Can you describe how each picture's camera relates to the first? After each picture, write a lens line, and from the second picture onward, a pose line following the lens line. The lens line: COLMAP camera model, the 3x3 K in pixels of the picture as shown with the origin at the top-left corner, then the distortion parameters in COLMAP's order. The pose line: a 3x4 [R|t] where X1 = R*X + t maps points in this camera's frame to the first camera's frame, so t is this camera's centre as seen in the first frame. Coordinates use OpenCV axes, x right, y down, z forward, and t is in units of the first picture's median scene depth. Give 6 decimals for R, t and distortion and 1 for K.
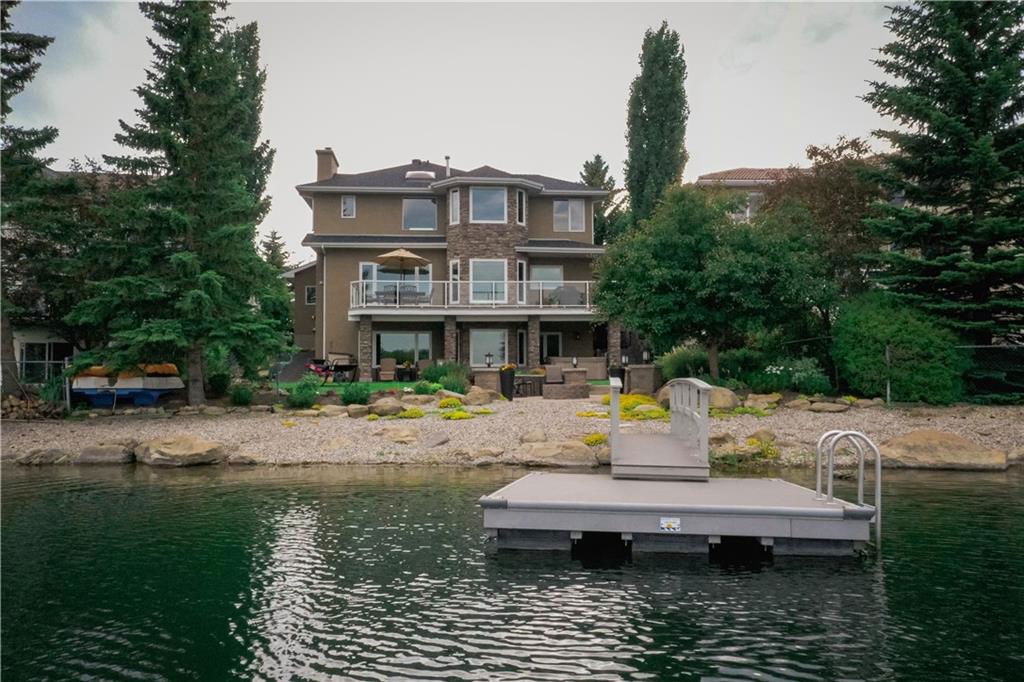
lens RADIAL K [[722.9, 0, 497.7], [0, 722.9, 340.0], [0, 0, 1]] dist [-0.010156, -0.000713]
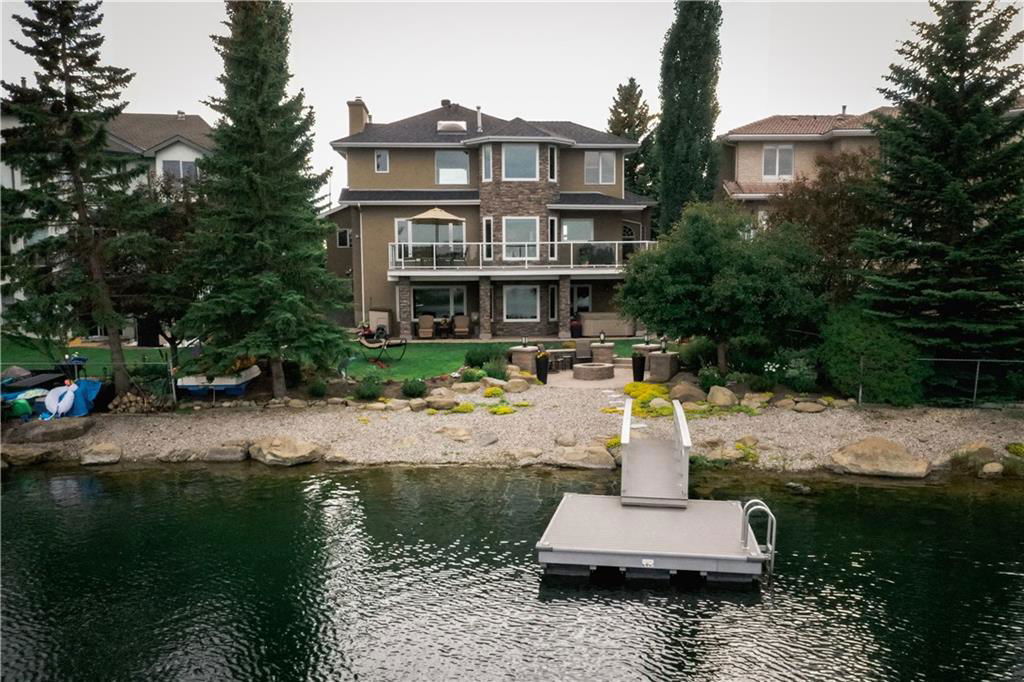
lens RADIAL K [[805.7, 0, 512.0], [0, 805.7, 341.0], [0, 0, 1]] dist [-0.018565, 0.001206]
pose [[0.999916, -0.002657, -0.012722, -0.020965], [0.004503, 0.989065, 0.147408, -0.198260], [0.012191, -0.147453, 0.988994, -0.294273]]
